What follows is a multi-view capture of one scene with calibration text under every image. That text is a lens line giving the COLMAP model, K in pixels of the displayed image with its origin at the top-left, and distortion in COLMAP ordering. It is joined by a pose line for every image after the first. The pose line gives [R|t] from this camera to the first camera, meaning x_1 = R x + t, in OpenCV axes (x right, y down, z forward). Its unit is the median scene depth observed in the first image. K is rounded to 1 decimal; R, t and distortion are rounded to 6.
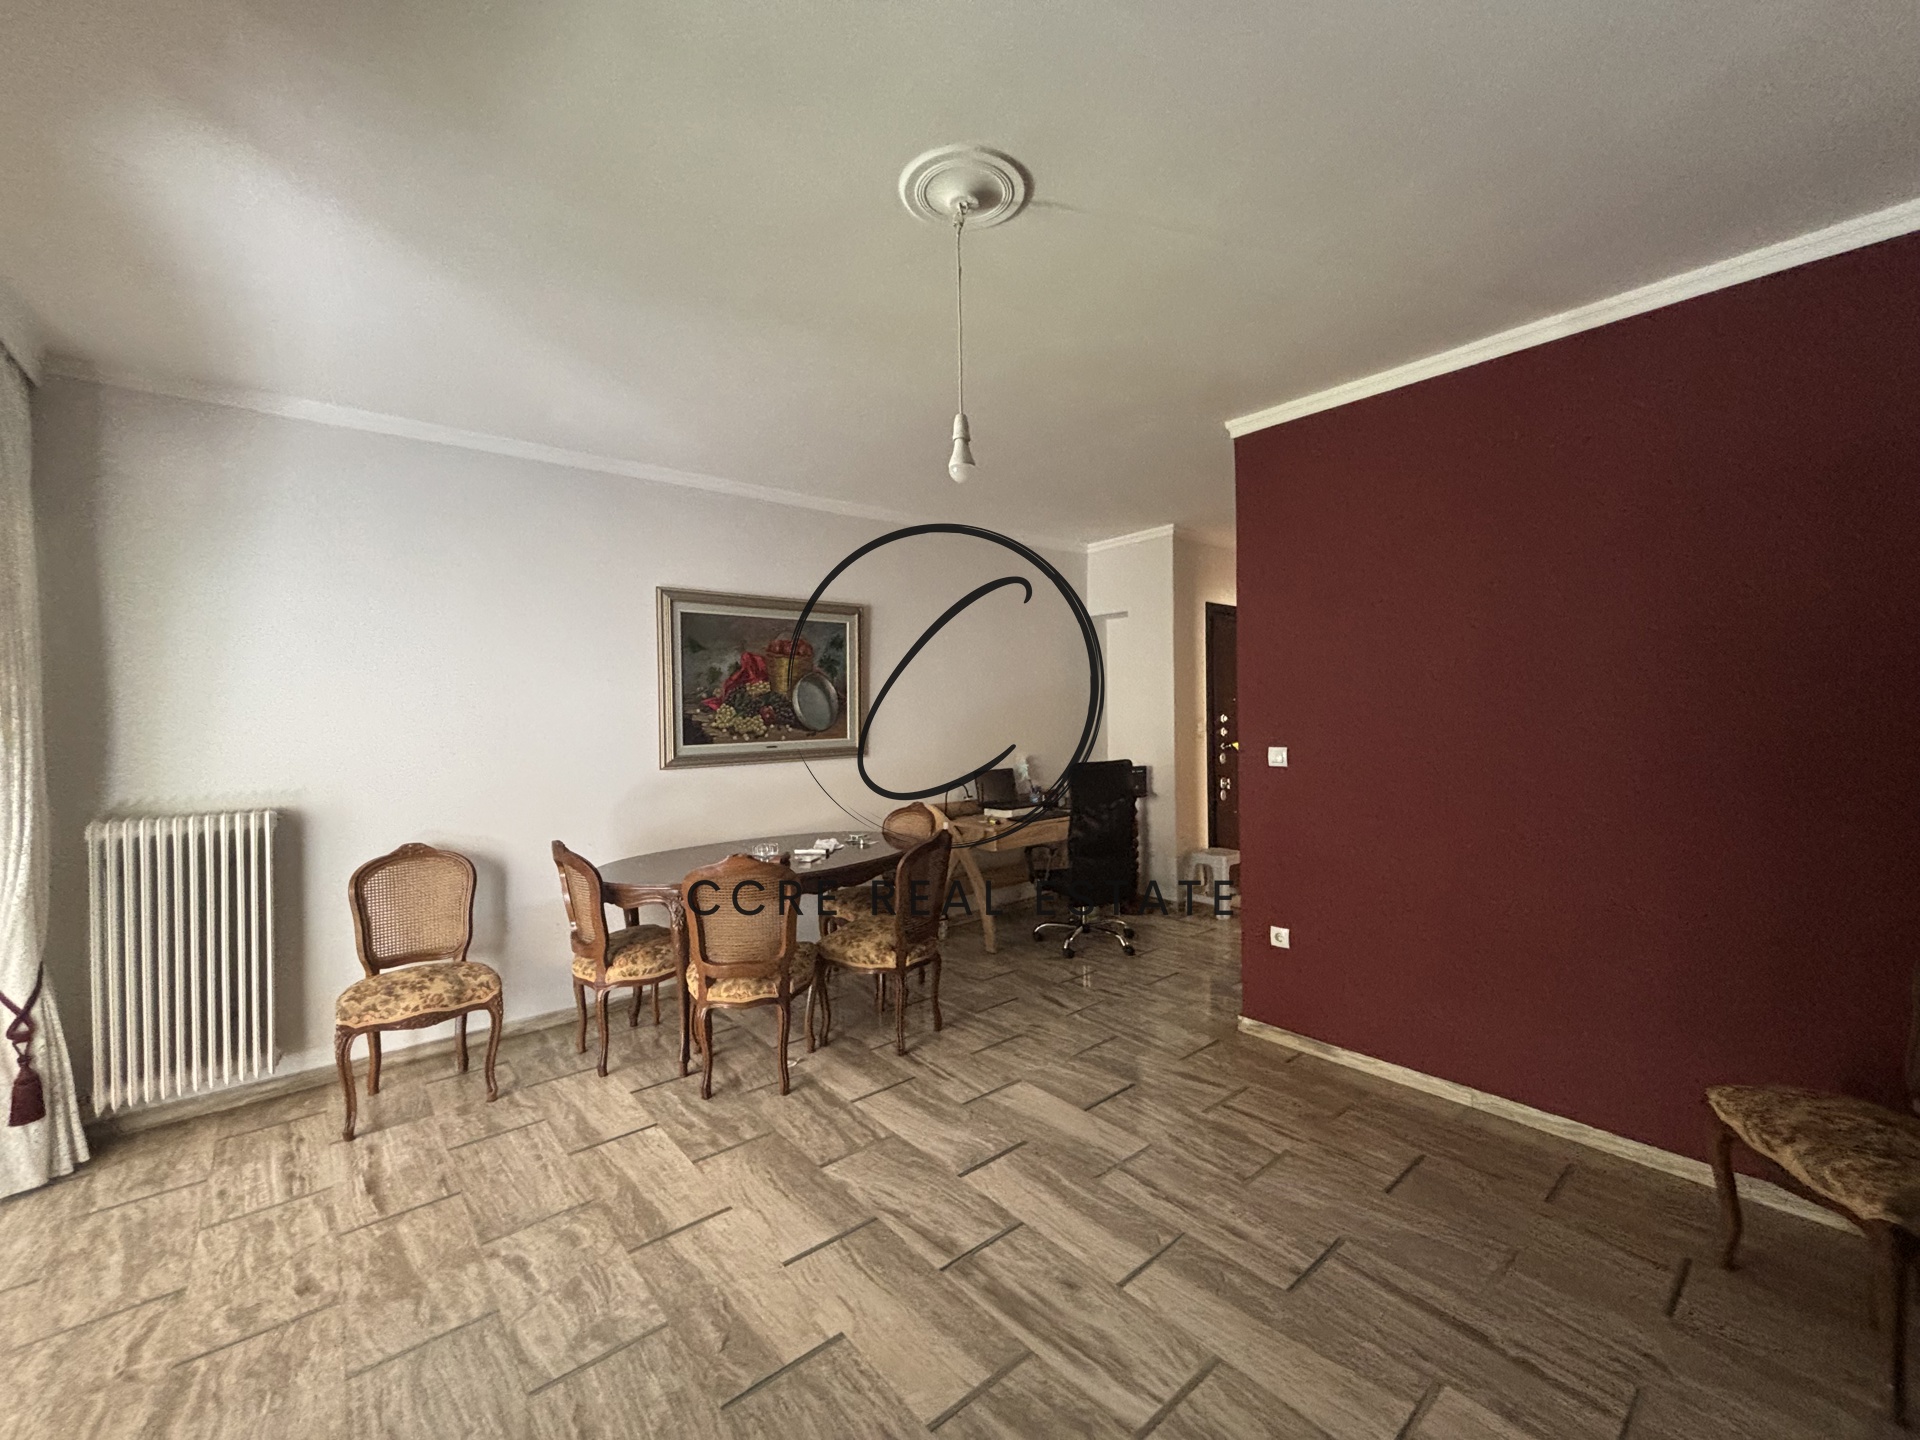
lens RADIAL K [[784.7, 0, 960.6], [0, 784.7, 719.3], [0, 0, 1]] dist [0.003782, 0.000557]
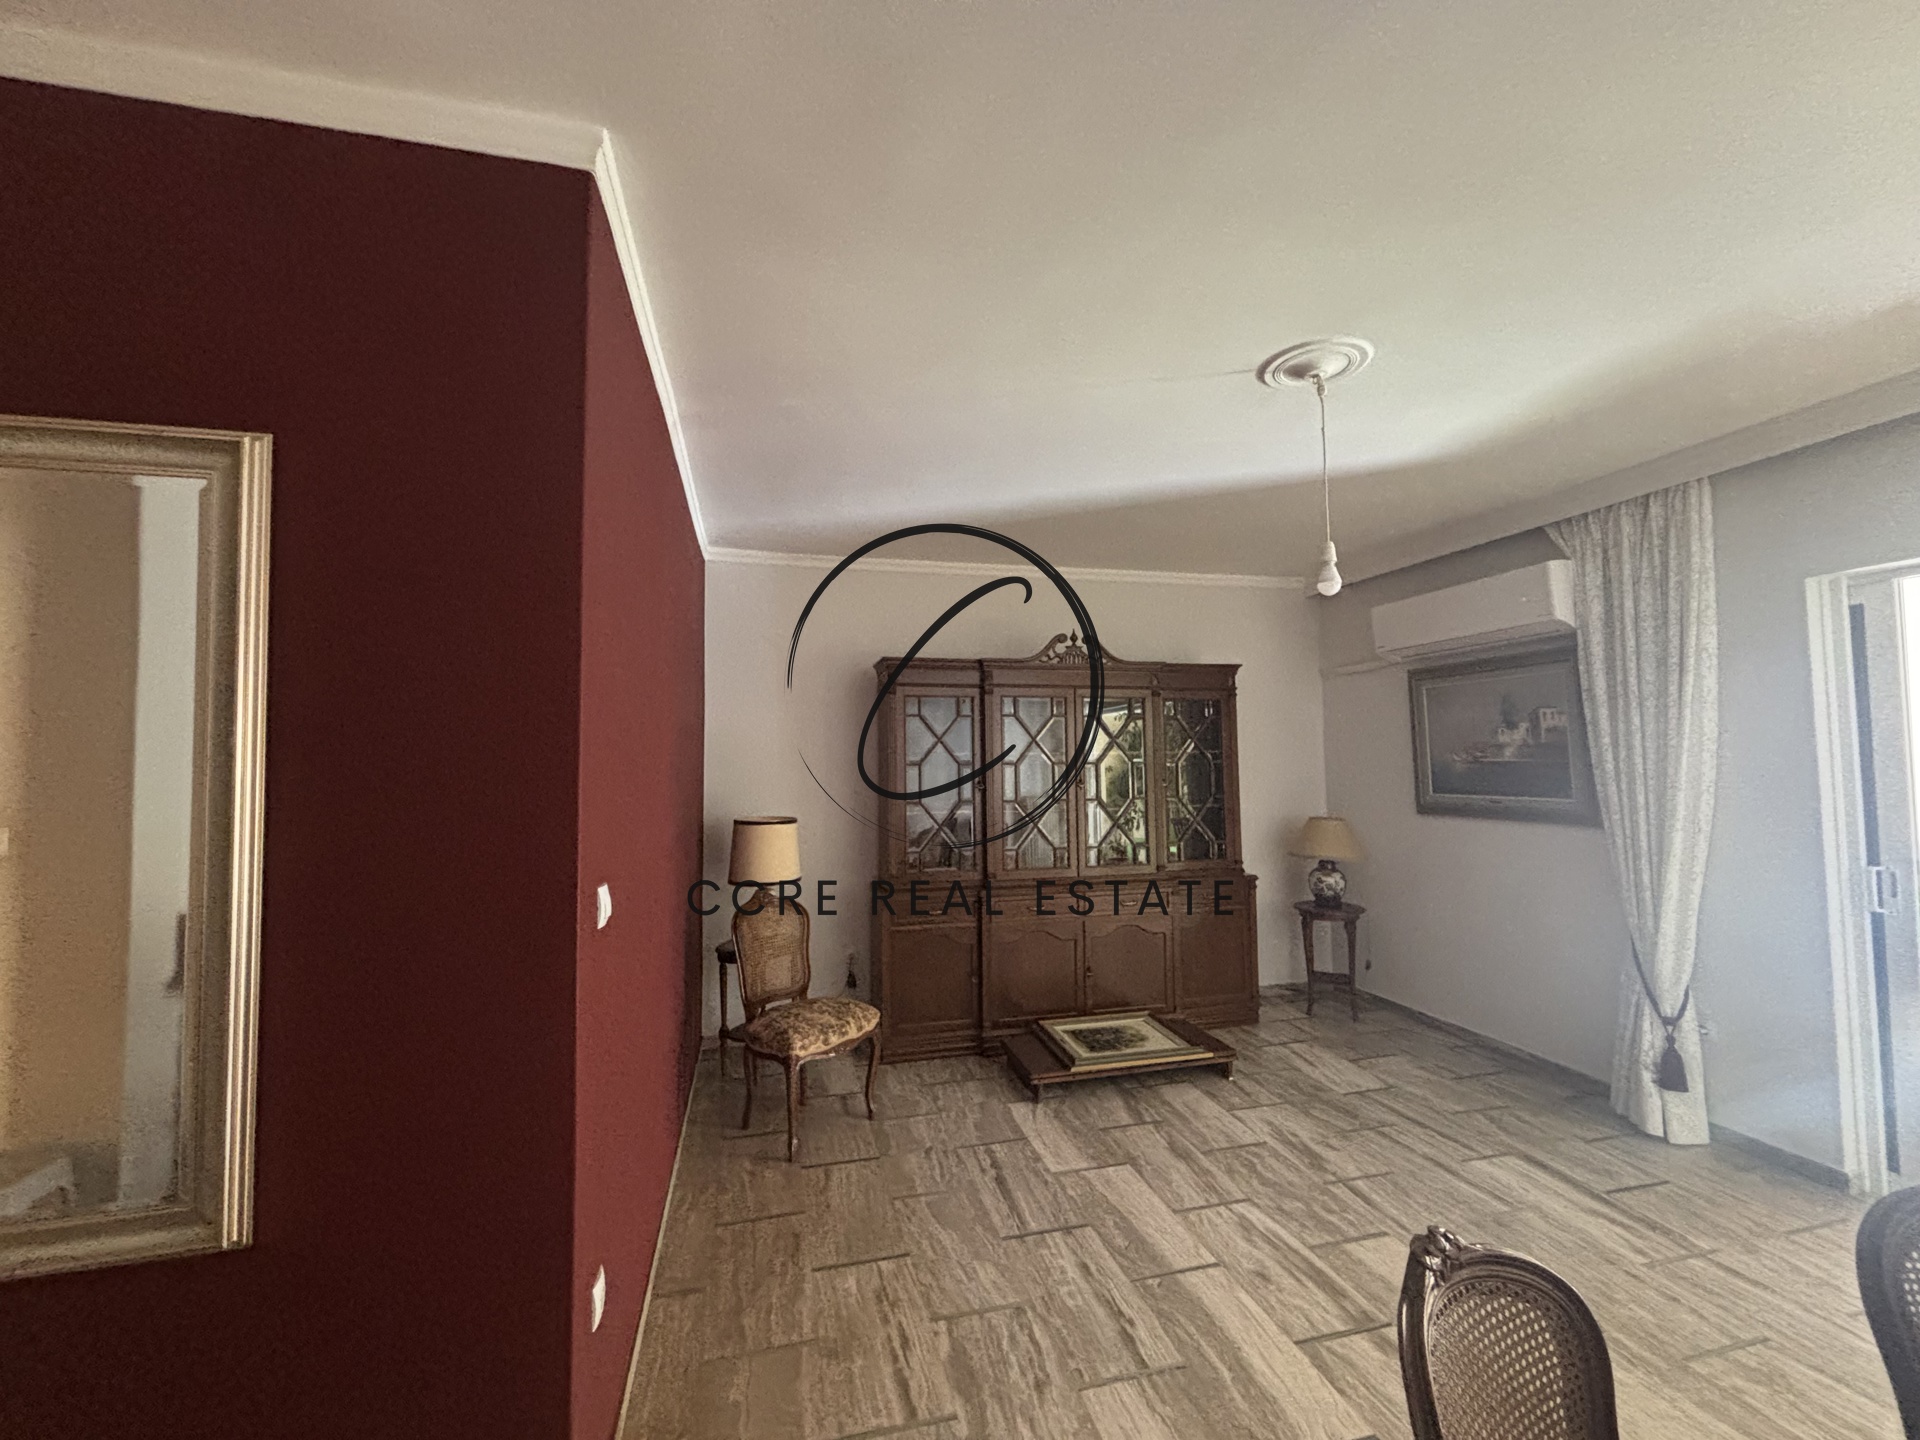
lens RADIAL K [[784.7, 0, 958.0], [0, 784.7, 722.4], [0, 0, 1]] dist [0.003782, 0.000557]
pose [[-0.897859, 0.048945, 0.437554, -0.003944], [0.030715, 0.998344, -0.048647, -0.038327], [-0.439210, -0.030238, -0.897875, 1.577831]]
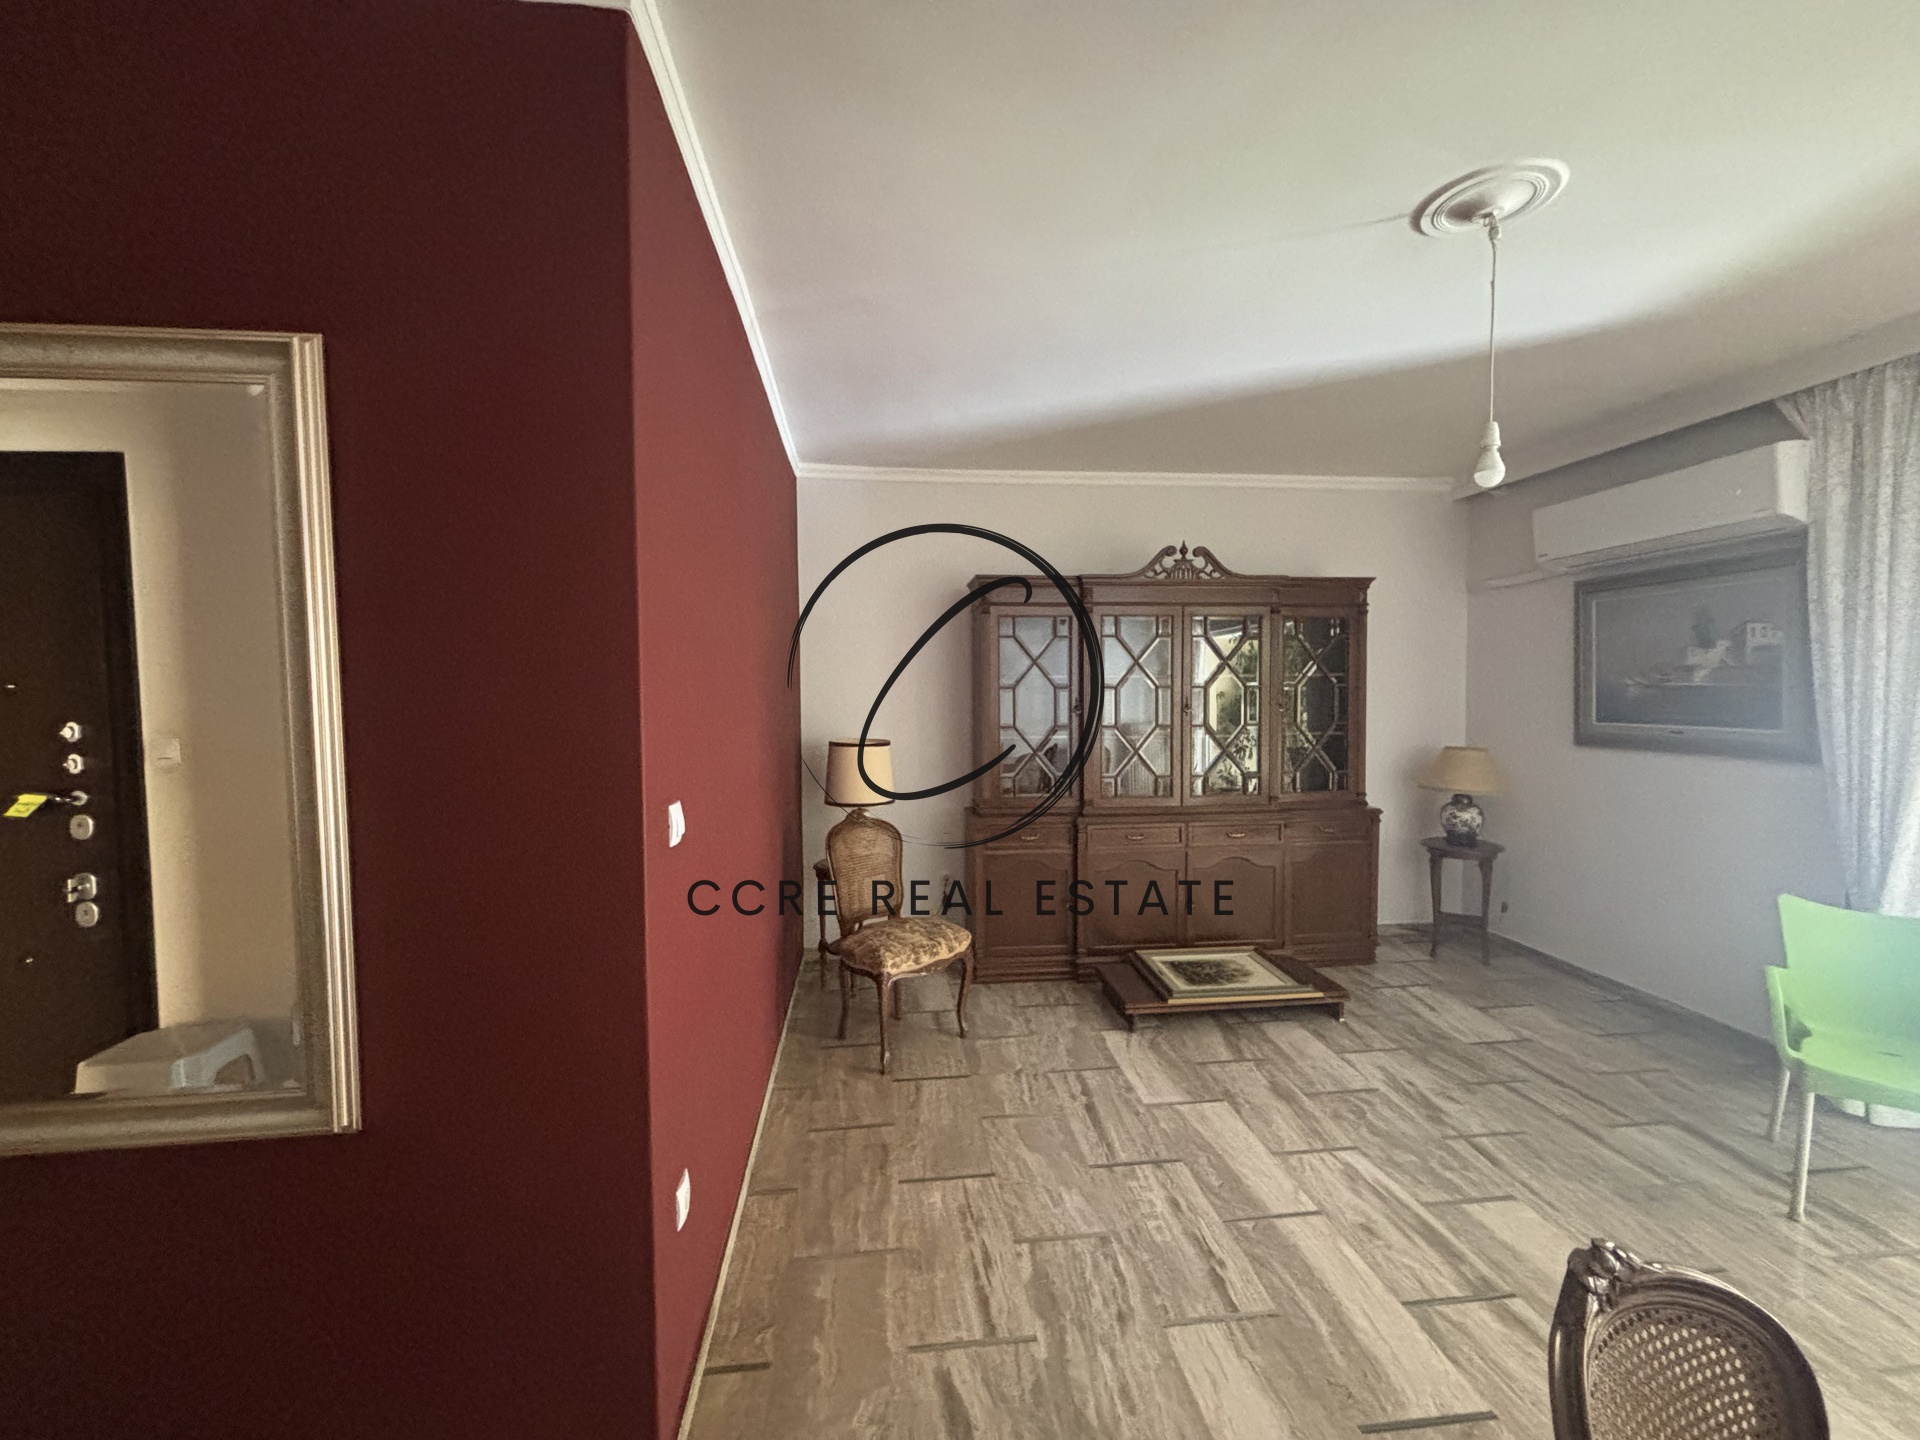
lens RADIAL K [[784.7, 0, 958.8], [0, 784.7, 721.3], [0, 0, 1]] dist [0.003782, 0.000557]
pose [[-0.831856, -0.001002, 0.554991, 0.004549], [0.025867, 0.998842, 0.040574, -0.031781], [-0.554389, 0.048108, -0.830866, 1.525205]]
